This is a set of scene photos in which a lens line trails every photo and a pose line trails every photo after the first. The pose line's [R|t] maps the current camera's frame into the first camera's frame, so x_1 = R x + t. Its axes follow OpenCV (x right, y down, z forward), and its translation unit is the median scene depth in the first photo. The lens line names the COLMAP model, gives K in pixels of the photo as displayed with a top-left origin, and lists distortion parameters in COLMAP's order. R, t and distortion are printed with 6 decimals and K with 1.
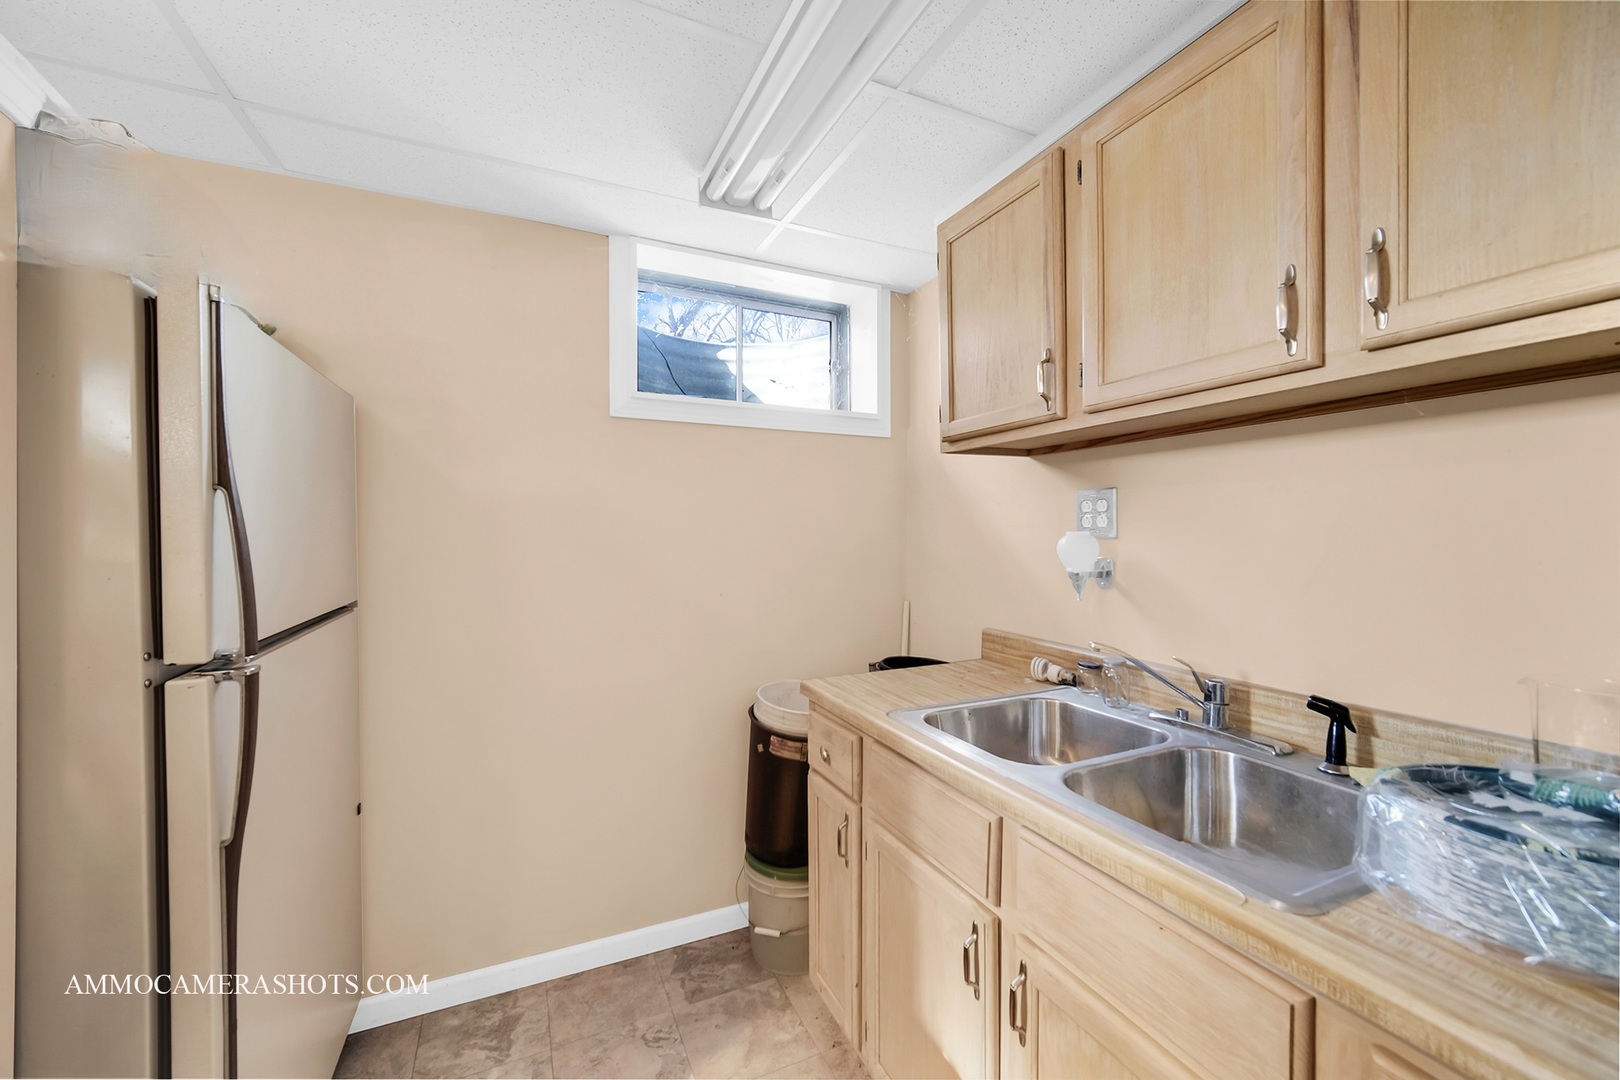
lens RADIAL K [[645.8, 0, 810.1], [0, 645.8, 532.6], [0, 0, 1]] dist [-0.000874, -0.000200]
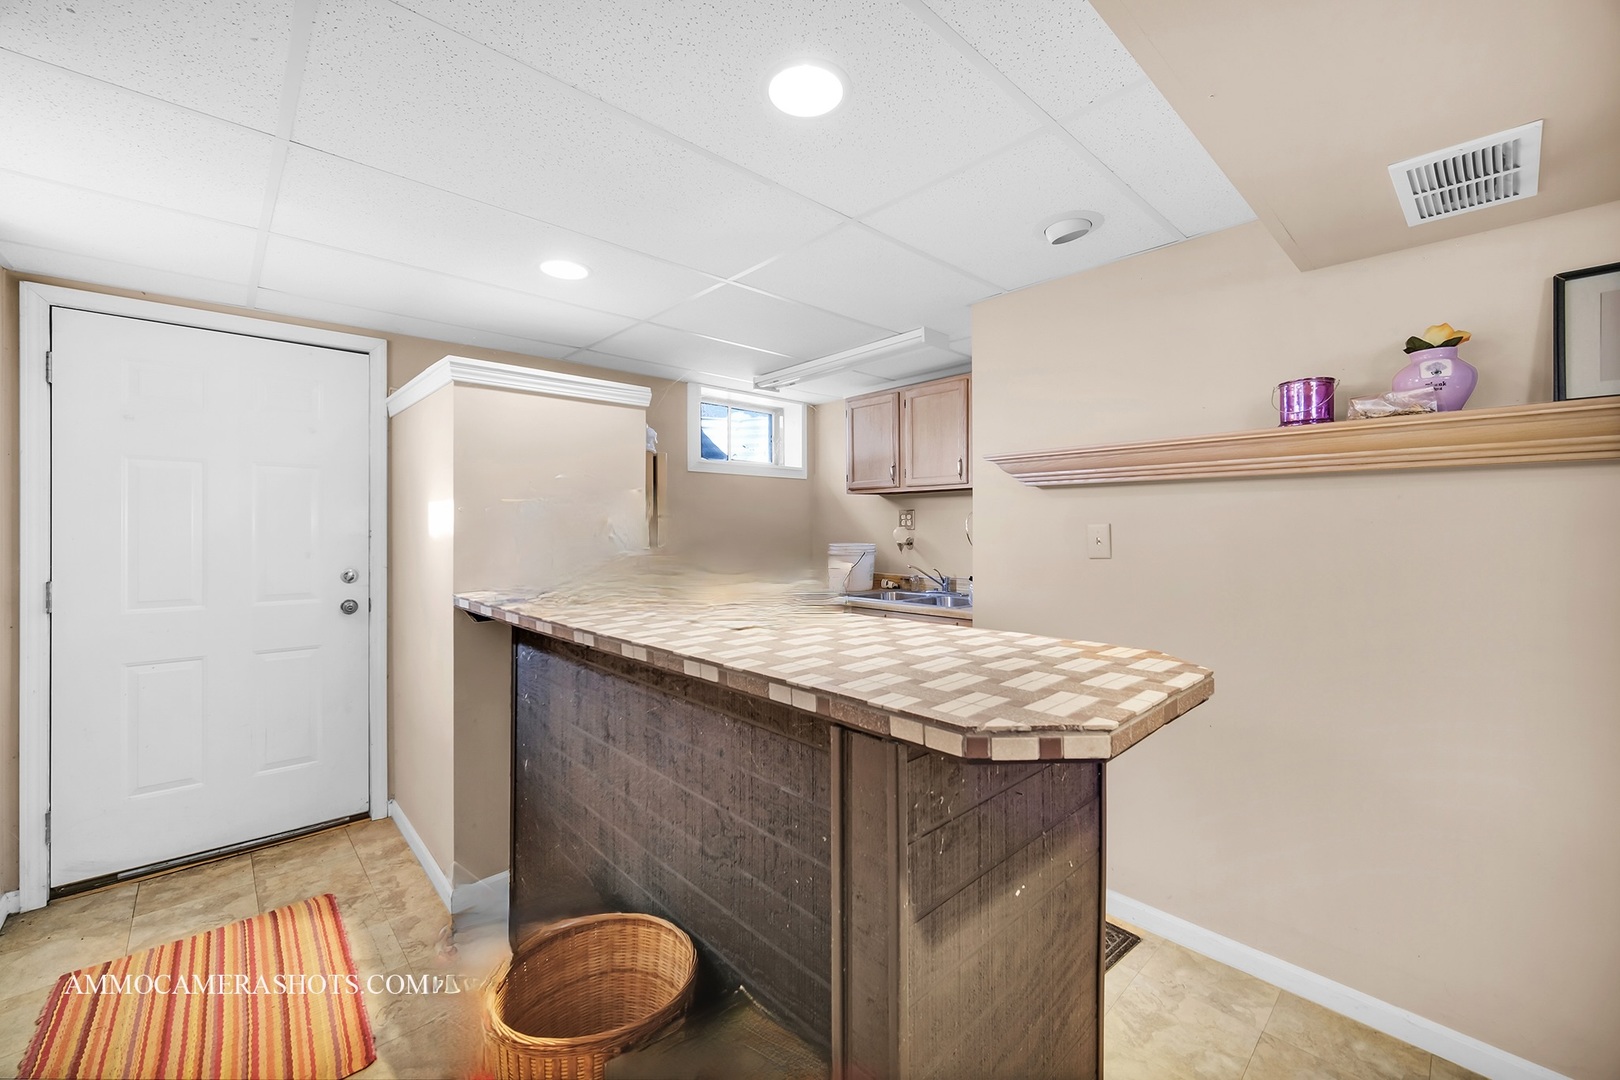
lens RADIAL K [[645.8, 0, 809.1], [0, 645.8, 542.5], [0, 0, 1]] dist [-0.000874, -0.000200]
pose [[0.951447, -0.010748, 0.307624, -0.718363], [0.004159, 0.999748, 0.022068, 0.001987], [-0.307784, -0.019717, 0.951252, -1.322566]]
